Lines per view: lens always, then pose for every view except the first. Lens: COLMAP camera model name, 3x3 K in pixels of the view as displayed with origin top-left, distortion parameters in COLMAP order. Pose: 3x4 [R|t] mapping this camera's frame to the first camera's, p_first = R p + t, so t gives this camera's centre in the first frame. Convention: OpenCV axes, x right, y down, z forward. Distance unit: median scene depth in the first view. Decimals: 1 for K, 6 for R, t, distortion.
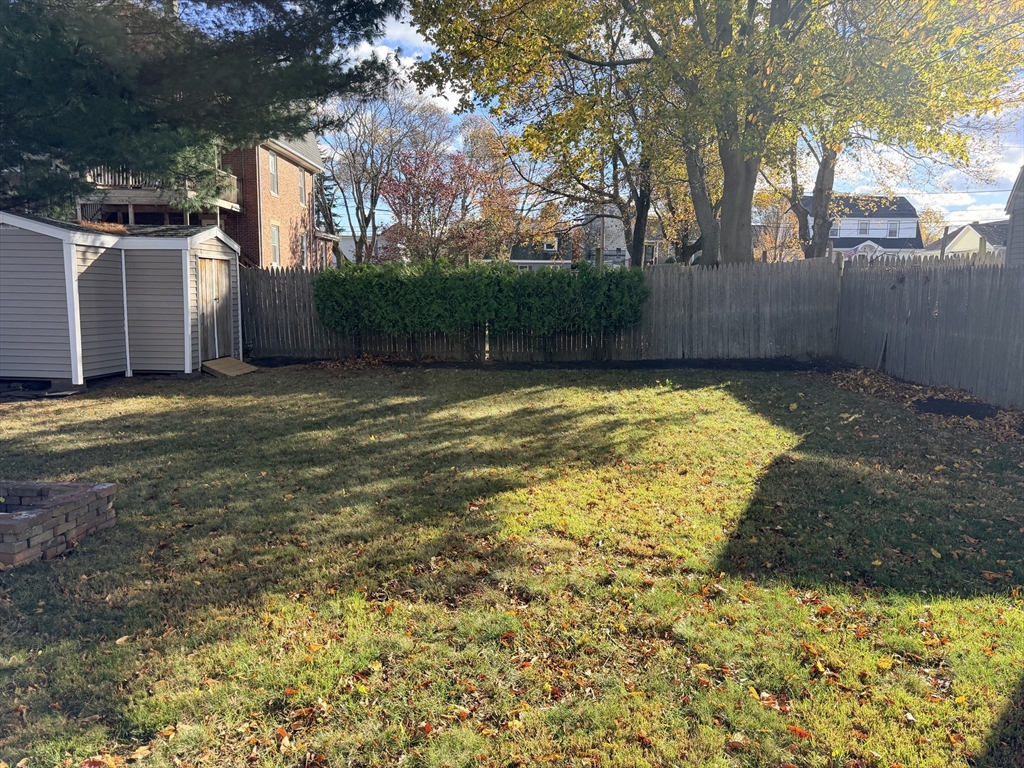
lens RADIAL K [[712.0, 0, 512.0], [0, 712.0, 384.0], [0, 0, 1]] dist [0.031168, -0.048062]
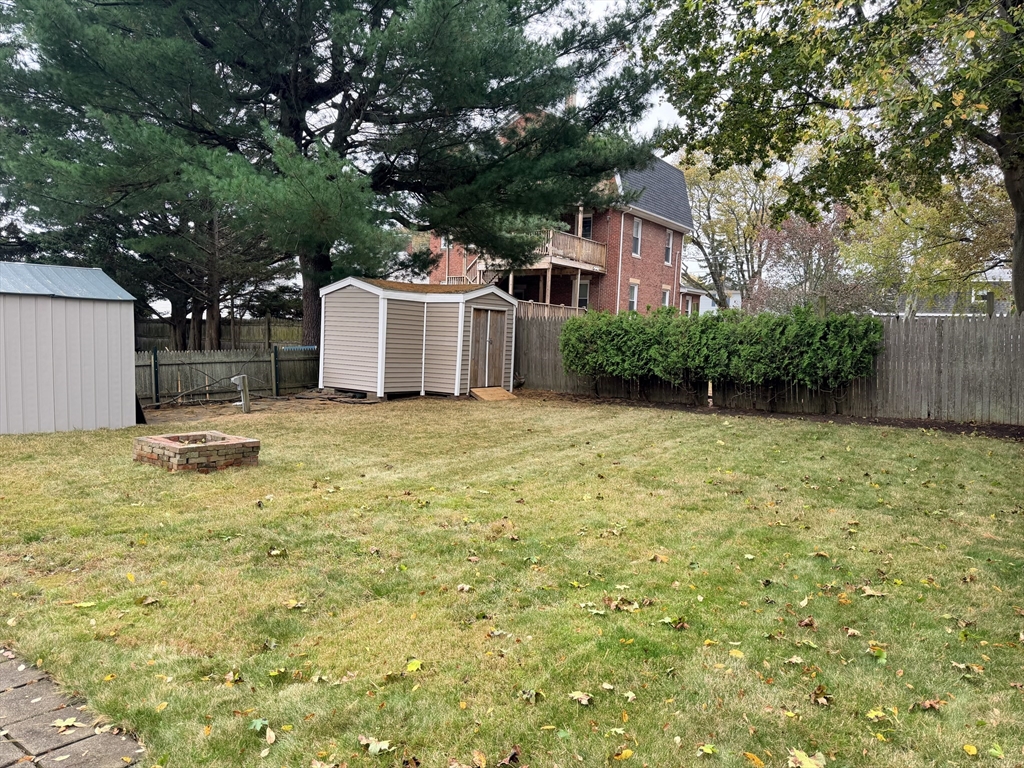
lens RADIAL K [[713.8, 0, 517.6], [0, 713.8, 381.1], [0, 0, 1]] dist [0.173062, -0.287537]
pose [[0.826016, 0.053712, -0.561082, 0.436961], [-0.101209, 0.993404, -0.053900, 0.020597], [0.554486, 0.101309, 0.826004, -0.018286]]
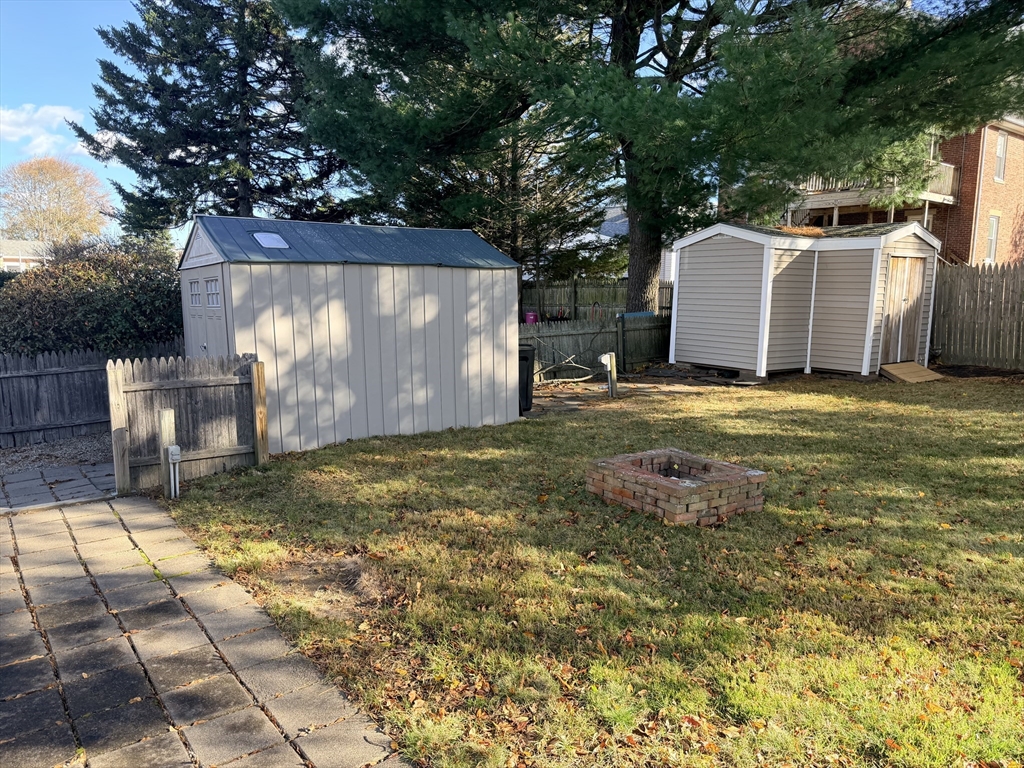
lens RADIAL K [[712.0, 0, 512.0], [0, 712.0, 384.0], [0, 0, 1]] dist [0.031168, -0.048062]
pose [[0.619756, 0.100373, -0.778349, 0.011856], [-0.100495, 0.993773, 0.048135, -0.002143], [0.778334, 0.048388, 0.625984, 0.017760]]
